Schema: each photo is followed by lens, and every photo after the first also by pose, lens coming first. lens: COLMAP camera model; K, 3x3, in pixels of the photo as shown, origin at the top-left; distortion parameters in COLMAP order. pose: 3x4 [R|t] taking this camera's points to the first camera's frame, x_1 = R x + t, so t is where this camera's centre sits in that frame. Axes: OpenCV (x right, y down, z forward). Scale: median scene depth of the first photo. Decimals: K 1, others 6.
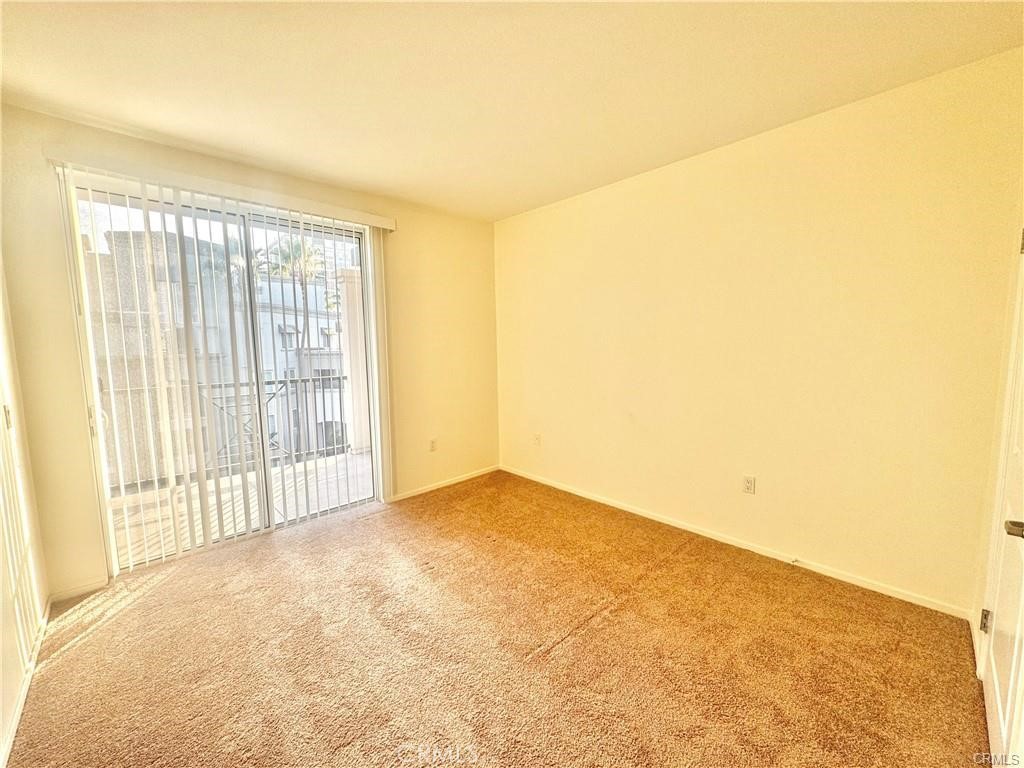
lens RADIAL K [[409.3, 0, 512.6], [0, 409.3, 382.8], [0, 0, 1]] dist [-0.000346, 0.000112]
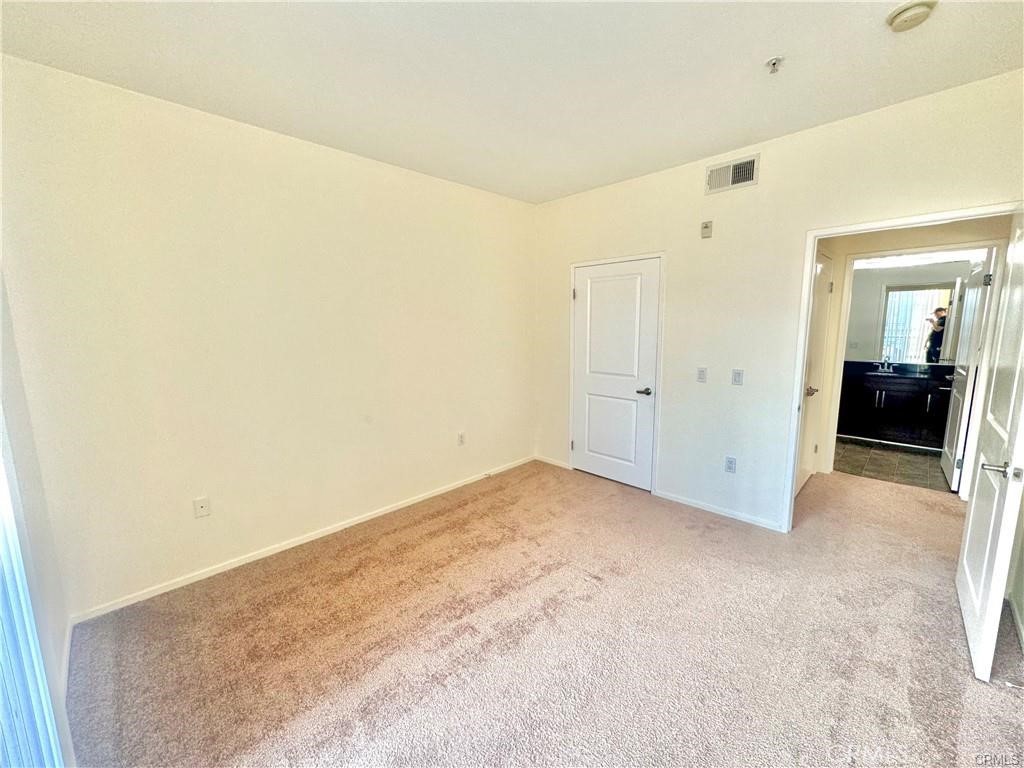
lens RADIAL K [[409.3, 0, 512.6], [0, 409.3, 382.8], [0, 0, 1]] dist [-0.000346, 0.000112]
pose [[-0.014228, -0.135850, 0.990627, -0.847138], [0.112784, 0.984187, 0.136587, -0.117648], [-0.993518, 0.113670, 0.001319, 0.886687]]
